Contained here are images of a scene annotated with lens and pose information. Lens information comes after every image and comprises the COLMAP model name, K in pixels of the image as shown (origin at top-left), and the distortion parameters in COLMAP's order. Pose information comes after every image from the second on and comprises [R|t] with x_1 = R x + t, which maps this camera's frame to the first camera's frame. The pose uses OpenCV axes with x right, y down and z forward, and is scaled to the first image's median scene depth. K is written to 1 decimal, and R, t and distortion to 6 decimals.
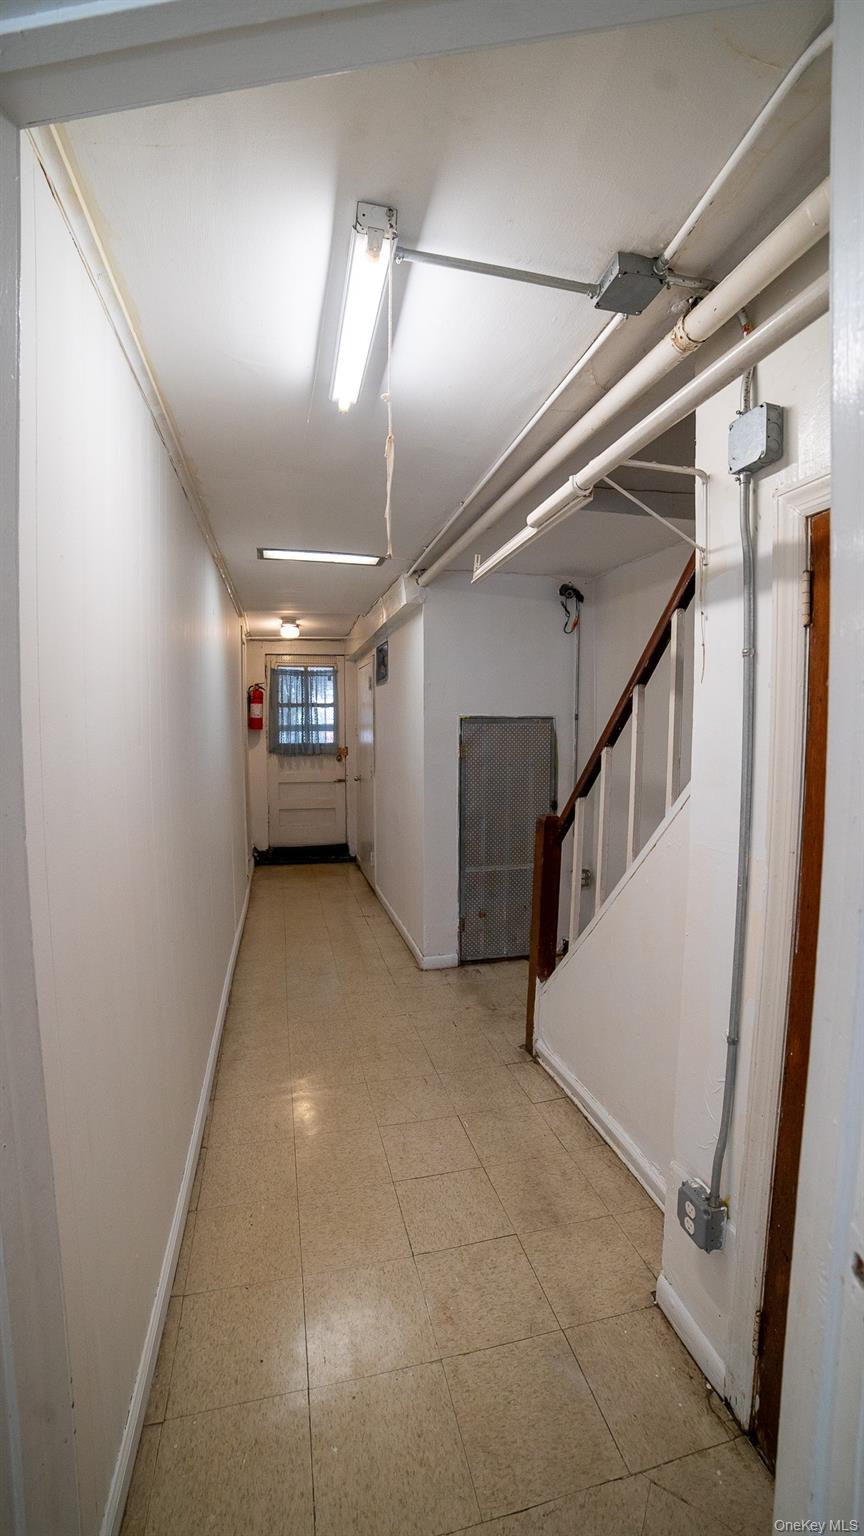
lens RADIAL K [[637.2, 0, 430.0], [0, 637.2, 765.6], [0, 0, 1]] dist [-0.097888, 0.022814]
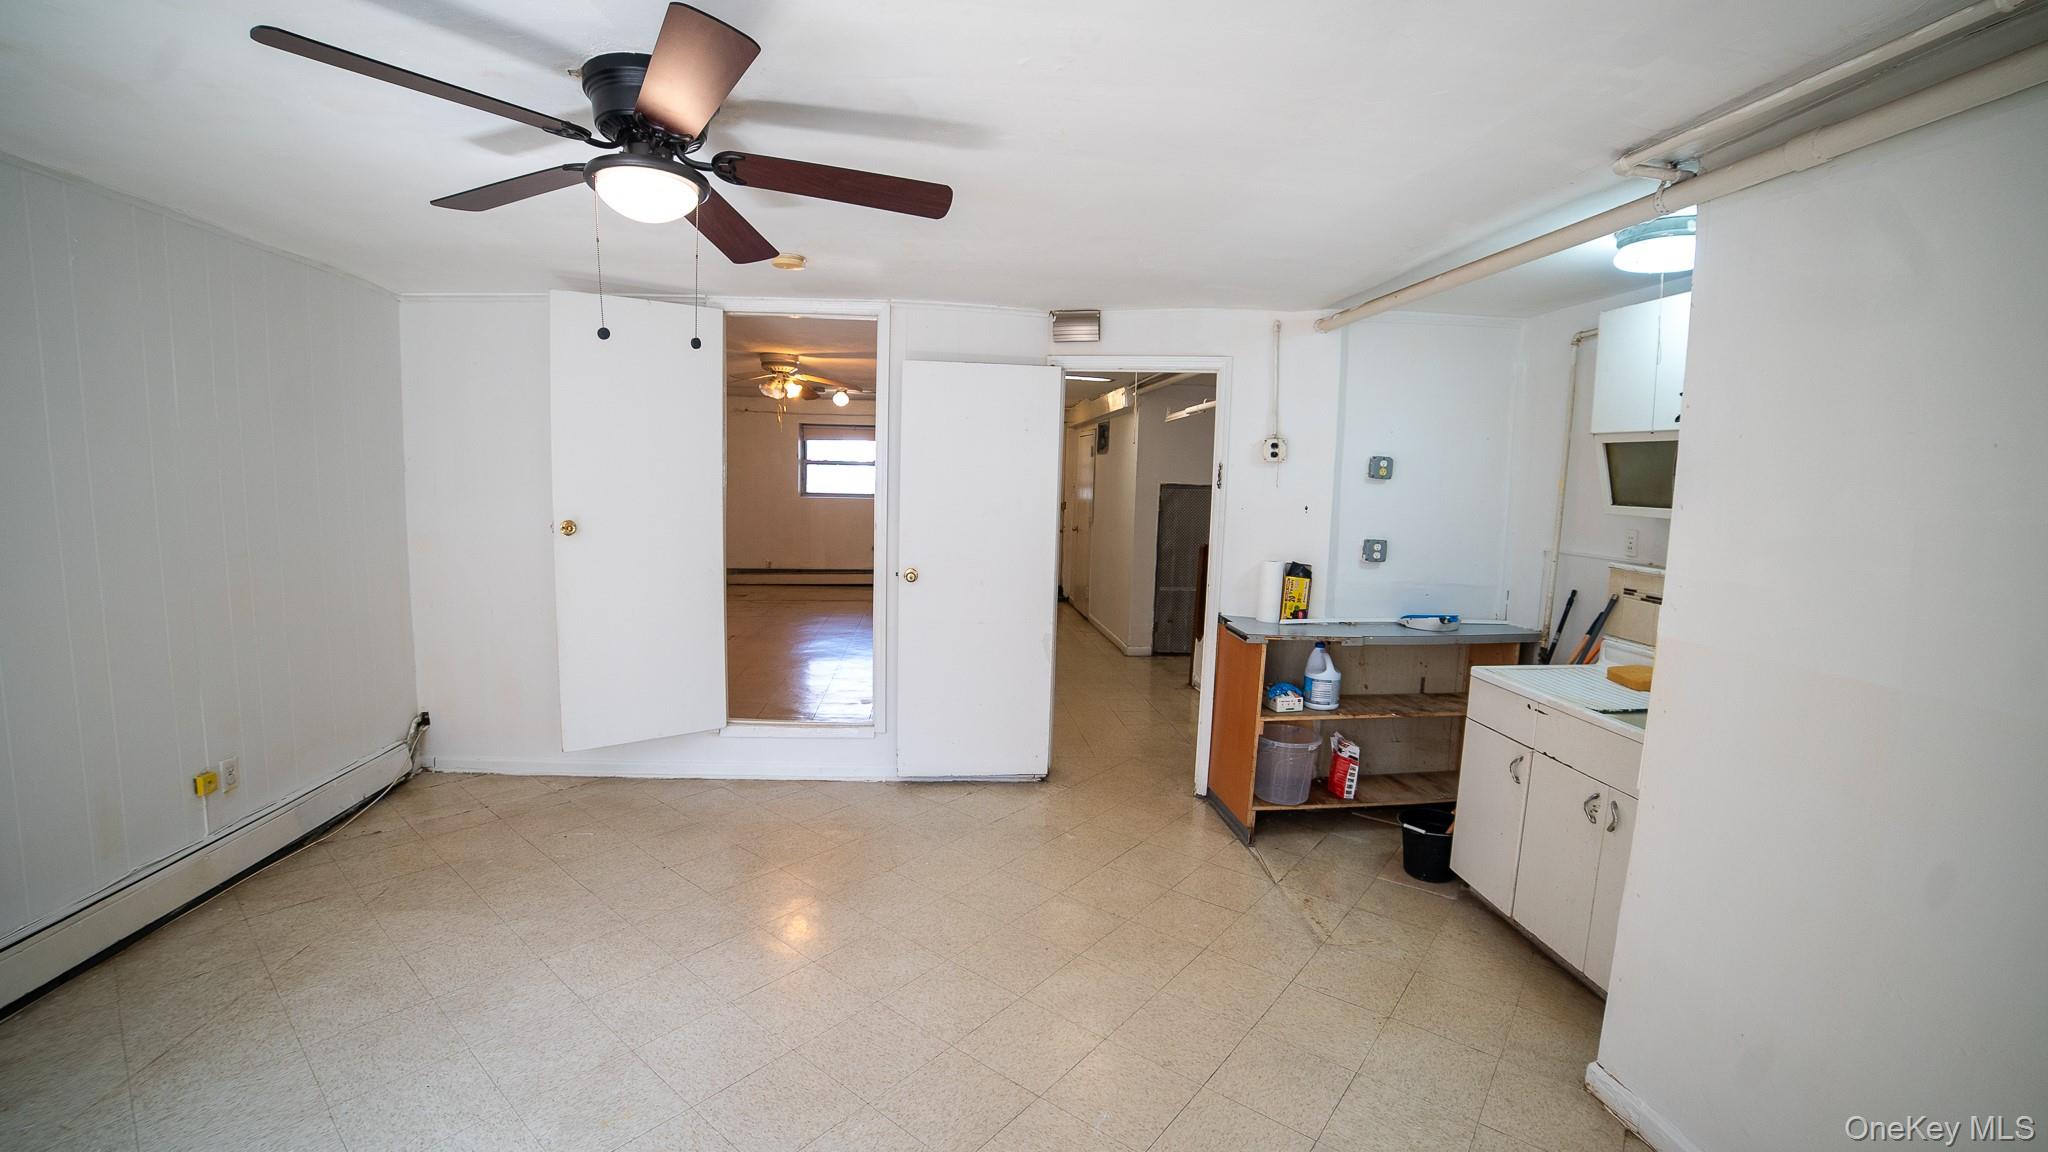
lens RADIAL K [[849.6, 0, 1029.0], [0, 849.6, 569.3], [0, 0, 1]] dist [-0.097888, 0.022814]
pose [[0.991822, 0.046607, -0.118815, -0.018658], [-0.041232, 0.998029, 0.047302, 0.058040], [0.120785, -0.042016, 0.991789, -1.393236]]
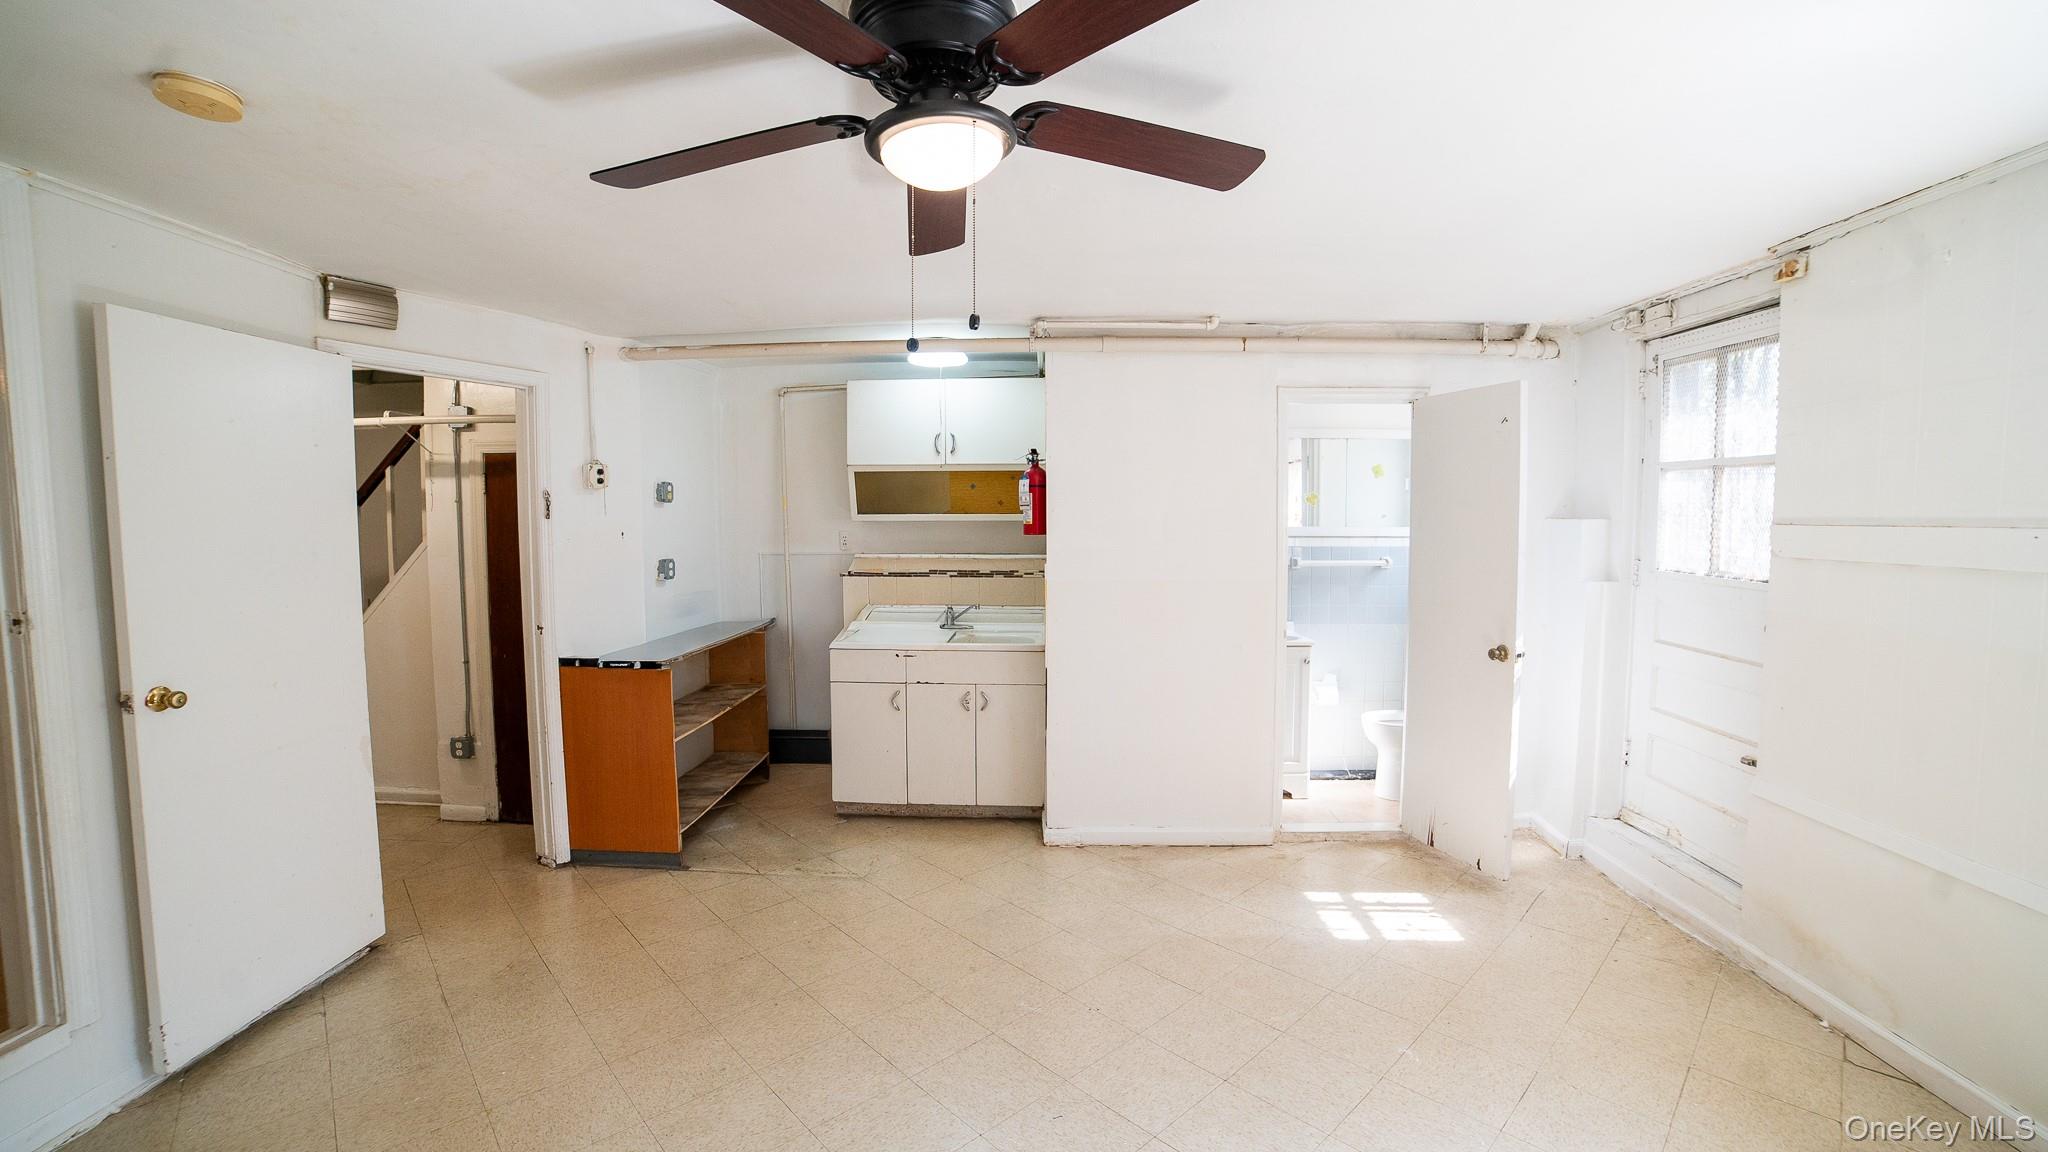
lens RADIAL K [[849.6, 0, 1017.9], [0, 849.6, 572.9], [0, 0, 1]] dist [-0.097888, 0.022814]
pose [[0.270510, -0.066853, 0.960393, -0.932127], [0.065273, 0.996564, 0.050986, 0.039801], [-0.960502, 0.048896, 0.273944, -0.933316]]
